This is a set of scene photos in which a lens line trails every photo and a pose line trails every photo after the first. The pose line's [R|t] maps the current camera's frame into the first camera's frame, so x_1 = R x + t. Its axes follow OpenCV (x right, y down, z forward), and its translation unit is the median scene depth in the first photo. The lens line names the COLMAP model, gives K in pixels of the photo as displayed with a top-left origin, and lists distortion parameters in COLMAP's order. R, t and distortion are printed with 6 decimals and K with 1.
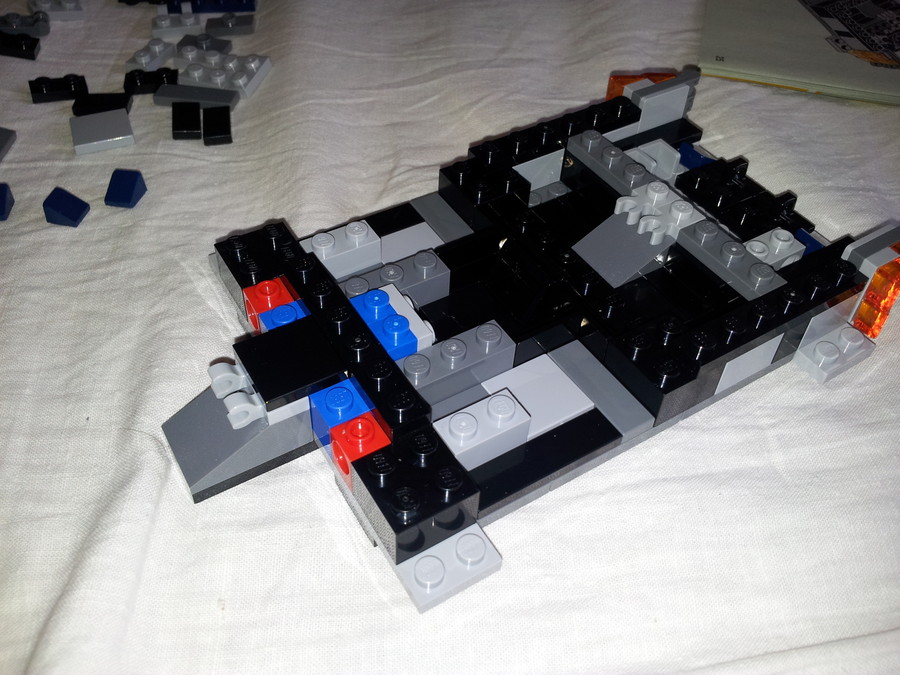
lens RADIAL K [[811.7, 0, 429.4], [0, 811.7, 338.6], [0, 0, 1]] dist [0.031854, -0.197130]
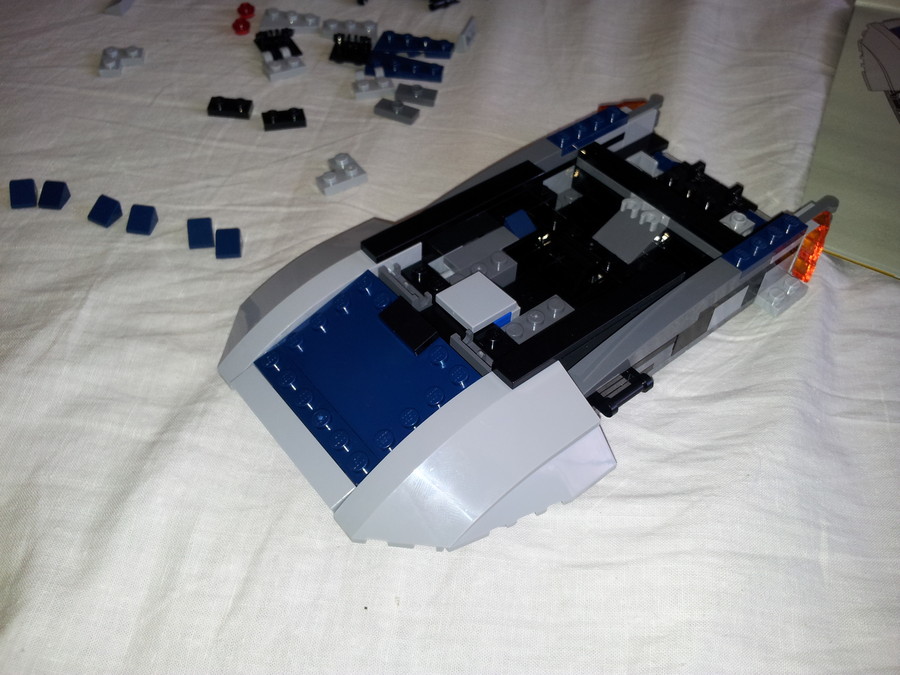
lens RADIAL K [[811.7, 0, 429.4], [0, 811.7, 338.6], [0, 0, 1]] dist [0.031854, -0.197130]
pose [[0.991050, -0.098965, 0.089586, -0.264184], [0.096928, 0.994930, 0.026828, -0.005014], [-0.091786, -0.017904, 0.995618, -0.393814]]
